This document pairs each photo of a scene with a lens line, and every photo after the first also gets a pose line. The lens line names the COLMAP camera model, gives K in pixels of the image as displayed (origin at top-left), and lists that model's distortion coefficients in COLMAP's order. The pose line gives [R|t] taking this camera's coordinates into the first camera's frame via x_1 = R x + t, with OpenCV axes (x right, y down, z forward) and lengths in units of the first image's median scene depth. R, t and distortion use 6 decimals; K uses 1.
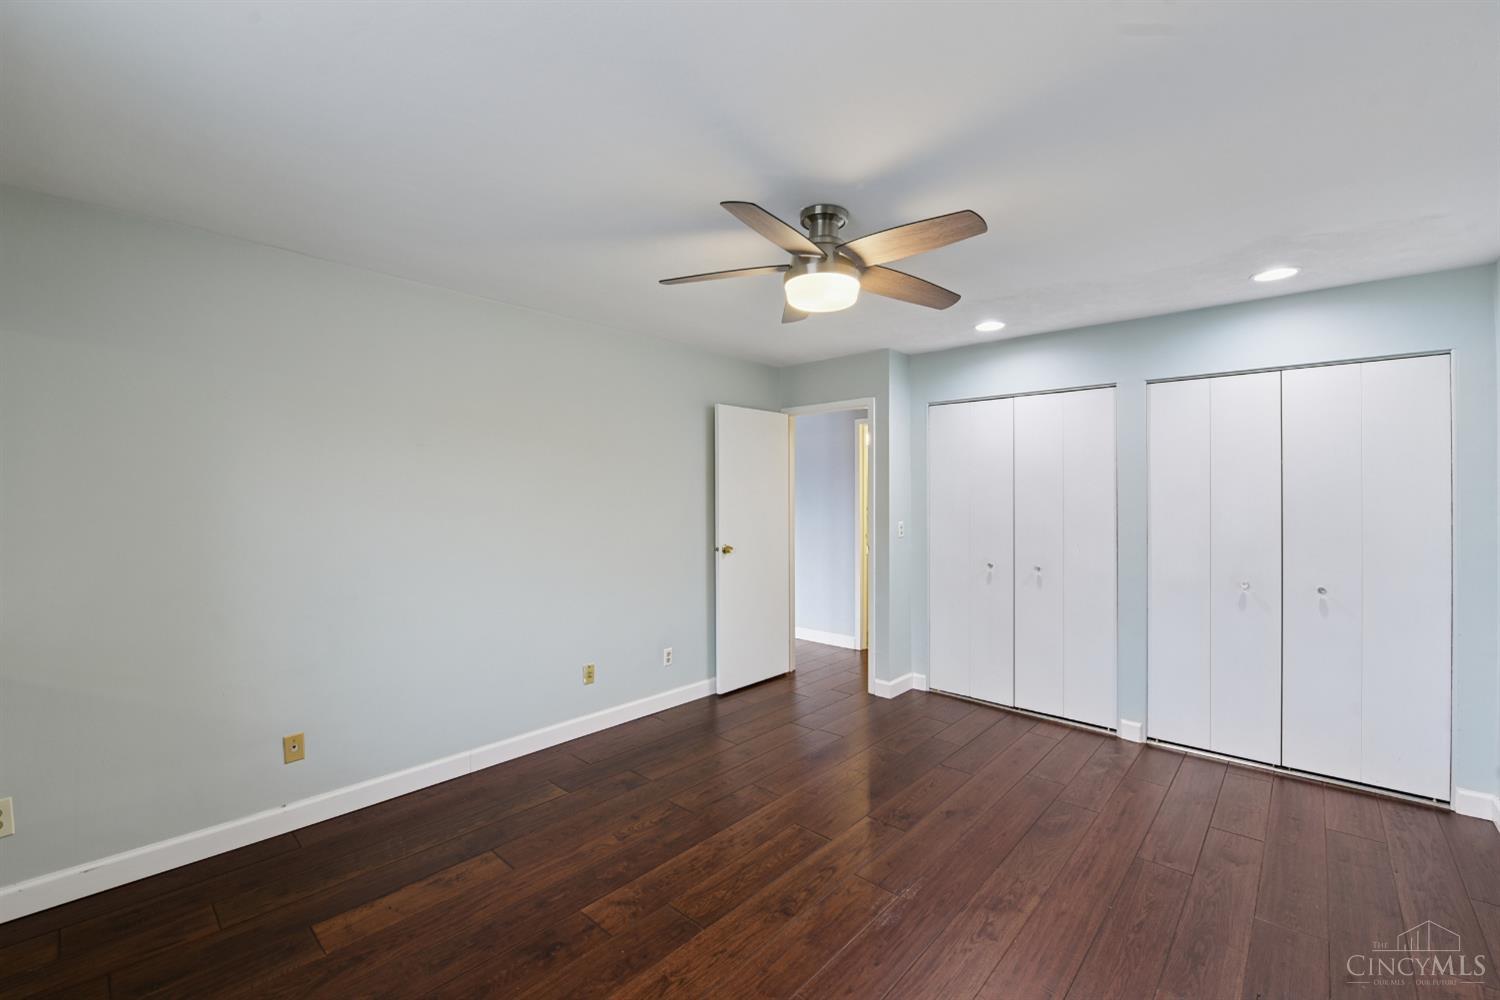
lens RADIAL K [[621.9, 0, 747.3], [0, 621.9, 499.2], [0, 0, 1]] dist [-0.013775, -0.000268]
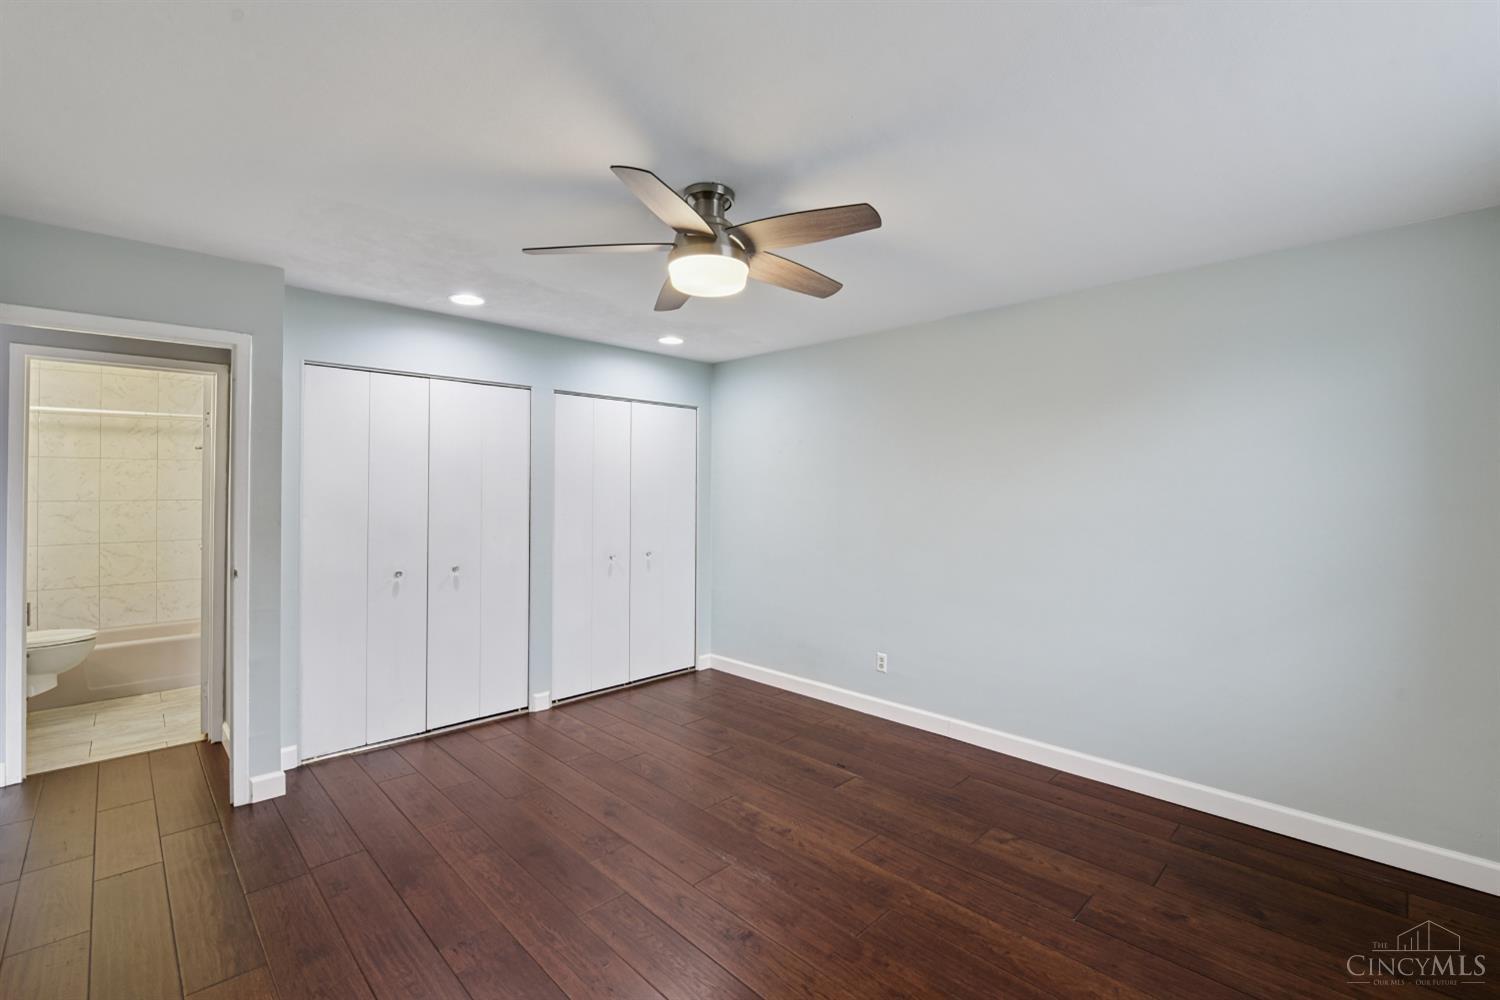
lens RADIAL K [[664.1, 0, 759.2], [0, 664.1, 486.2], [0, 0, 1]] dist [-0.005881, -0.002396]
pose [[0.046681, 0.008153, 0.998877, -0.689629], [0.009921, 0.999914, -0.008625, 0.002183], [-0.998861, 0.010312, 0.046596, 0.684532]]
